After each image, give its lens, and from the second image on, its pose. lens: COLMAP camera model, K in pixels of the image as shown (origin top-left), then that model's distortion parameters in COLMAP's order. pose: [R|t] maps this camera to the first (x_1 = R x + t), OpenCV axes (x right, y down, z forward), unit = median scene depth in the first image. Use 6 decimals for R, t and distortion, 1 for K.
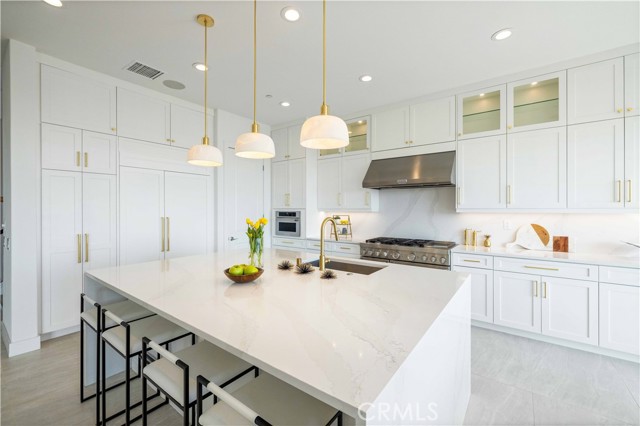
lens RADIAL K [[270.5, 0, 319.3], [0, 270.5, 209.1], [0, 0, 1]] dist [0.001263, -0.000262]
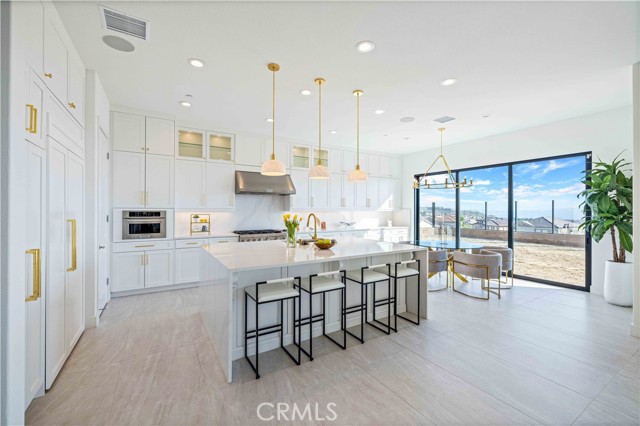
lens RADIAL K [[270.5, 0, 319.3], [0, 270.5, 209.1], [0, 0, 1]] dist [0.001263, -0.000262]
pose [[0.369363, 0.003748, 0.929278, -0.949527], [-0.004357, 0.999988, -0.002302, 0.002405], [-0.929275, -0.003199, 0.369375, 0.182582]]
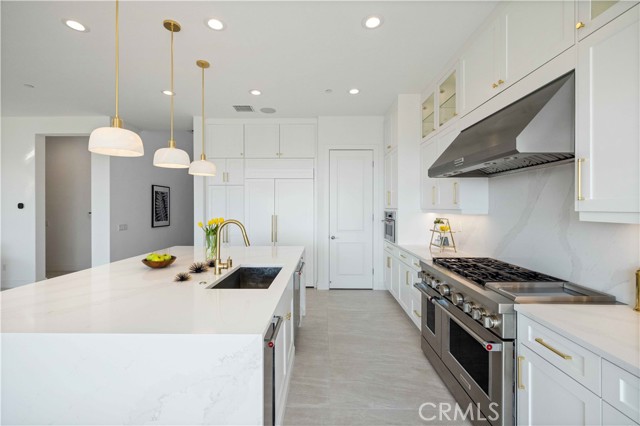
lens RADIAL K [[270.5, 0, 319.3], [0, 270.5, 209.1], [0, 0, 1]] dist [0.001263, -0.000262]
pose [[0.580070, 0.004777, -0.814553, 0.581501], [-0.000410, 0.999984, 0.005573, -0.005553], [0.814567, -0.002899, 0.580063, 0.422896]]
